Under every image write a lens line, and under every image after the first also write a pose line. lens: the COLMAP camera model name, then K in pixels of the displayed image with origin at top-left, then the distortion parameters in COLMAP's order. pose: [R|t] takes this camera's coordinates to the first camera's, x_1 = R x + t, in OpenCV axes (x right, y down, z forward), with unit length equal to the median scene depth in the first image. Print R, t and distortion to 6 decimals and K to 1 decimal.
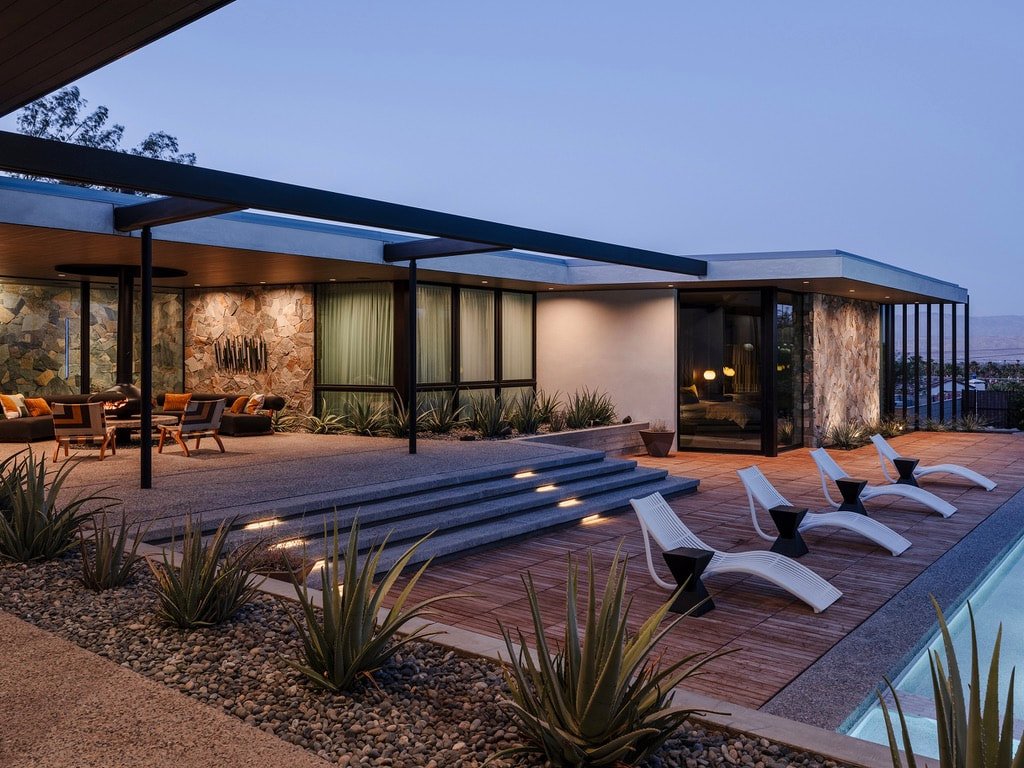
lens RADIAL K [[805.3, 0, 526.9], [0, 805.3, 387.0], [0, 0, 1]] dist [0.014964, 0.003652]
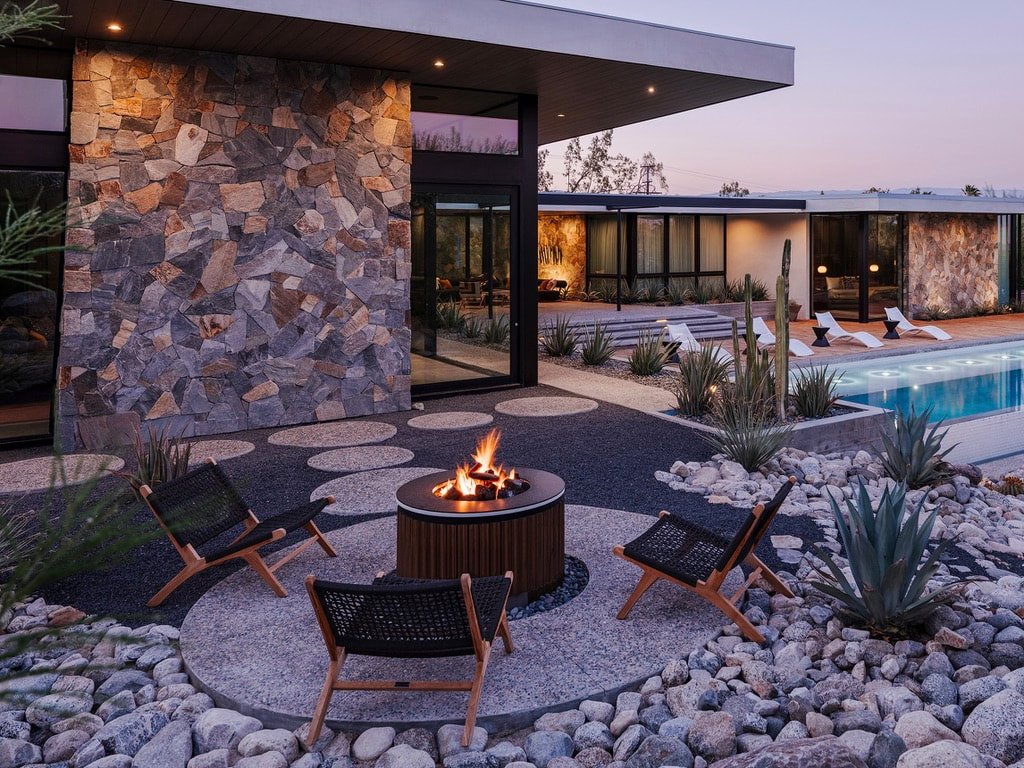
lens RADIAL K [[1490.3, 0, 512.0], [0, 1490.3, 384.0], [0, 0, 1]] dist [0.032315, 0.011960]
pose [[0.900061, 0.041582, -0.433775, 0.927891], [-0.006700, 0.996640, 0.081636, -0.025357], [0.435712, -0.070571, 0.897315, -1.826749]]
